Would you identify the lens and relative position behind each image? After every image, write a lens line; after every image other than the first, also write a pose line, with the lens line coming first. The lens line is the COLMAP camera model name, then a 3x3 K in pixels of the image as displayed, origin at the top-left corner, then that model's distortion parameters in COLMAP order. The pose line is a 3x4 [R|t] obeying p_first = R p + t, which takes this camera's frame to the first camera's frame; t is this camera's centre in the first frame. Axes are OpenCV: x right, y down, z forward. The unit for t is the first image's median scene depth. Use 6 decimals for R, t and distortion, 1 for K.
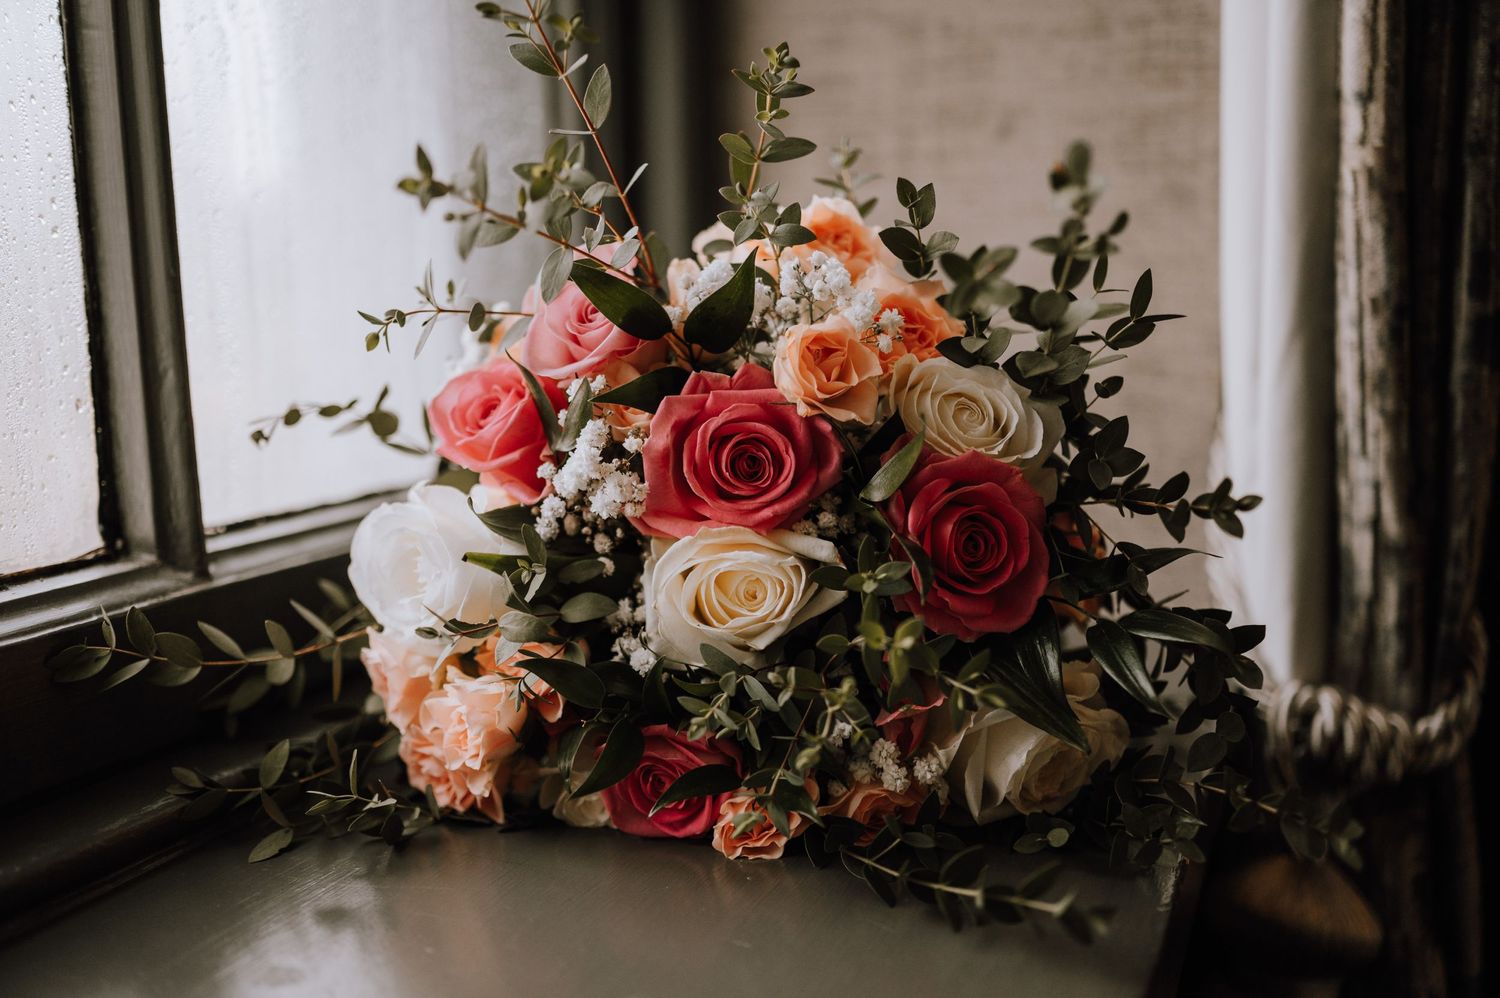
lens RADIAL K [[1227.0, 0, 750.0], [0, 1227.0, 499.0], [0, 0, 1]] dist [0.044701, 0.002791]
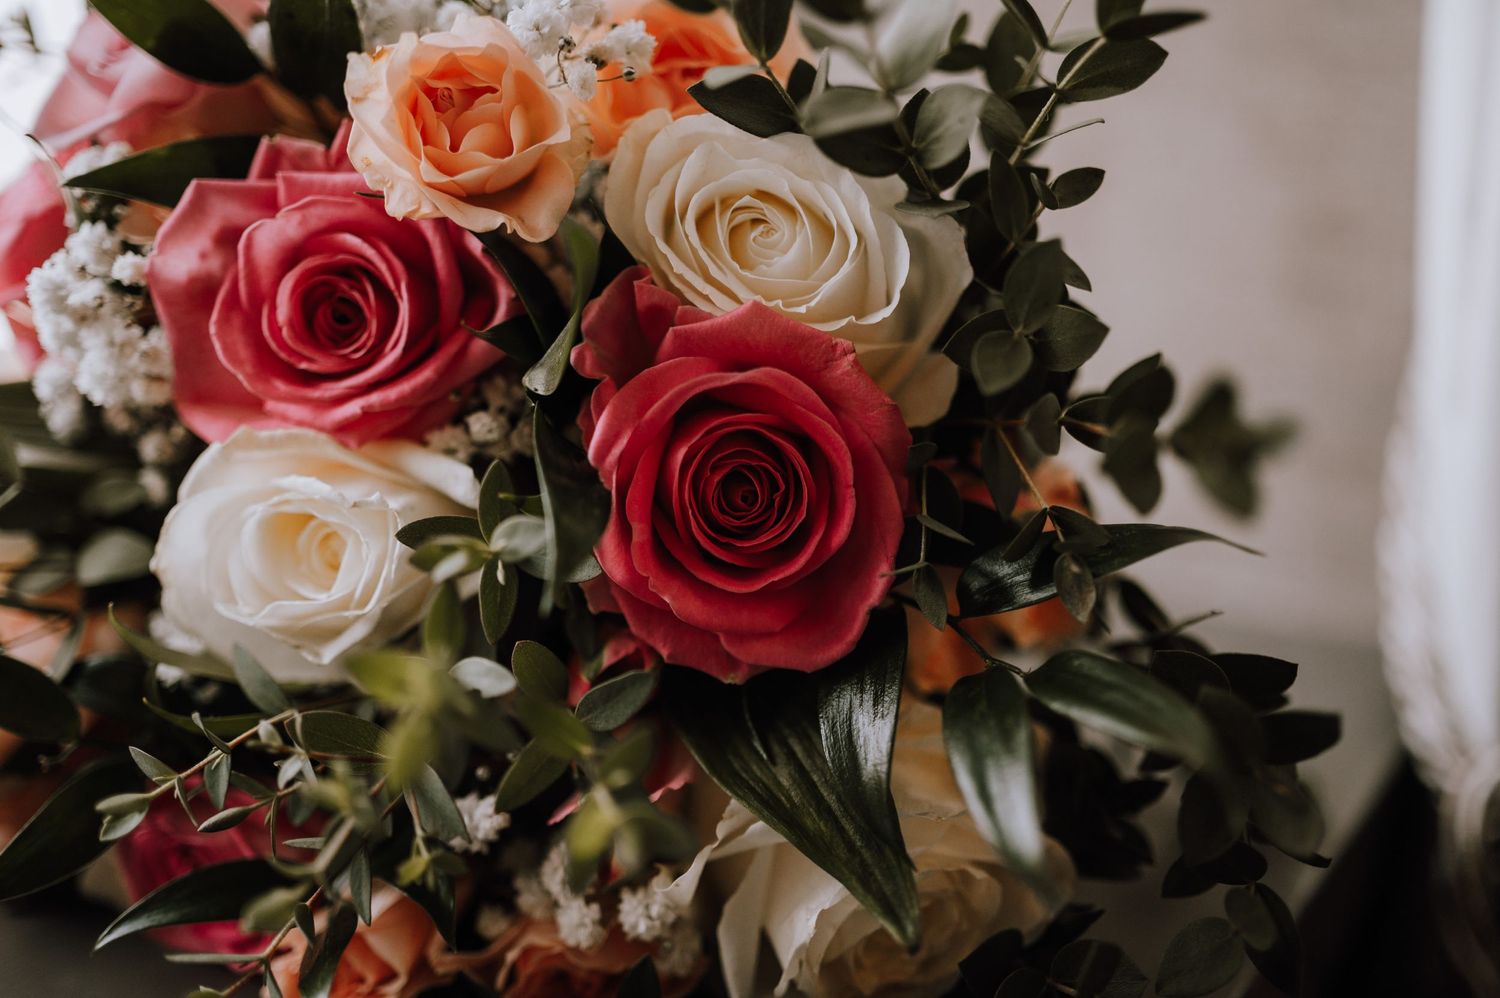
lens RADIAL K [[1227.0, 0, 750.0], [0, 1227.0, 499.0], [0, 0, 1]] dist [0.044701, 0.002791]
pose [[0.976875, 0.067202, -0.202973, 0.285035], [-0.052141, 0.995537, 0.078664, 0.000042], [0.207354, -0.066261, 0.976019, 0.509323]]
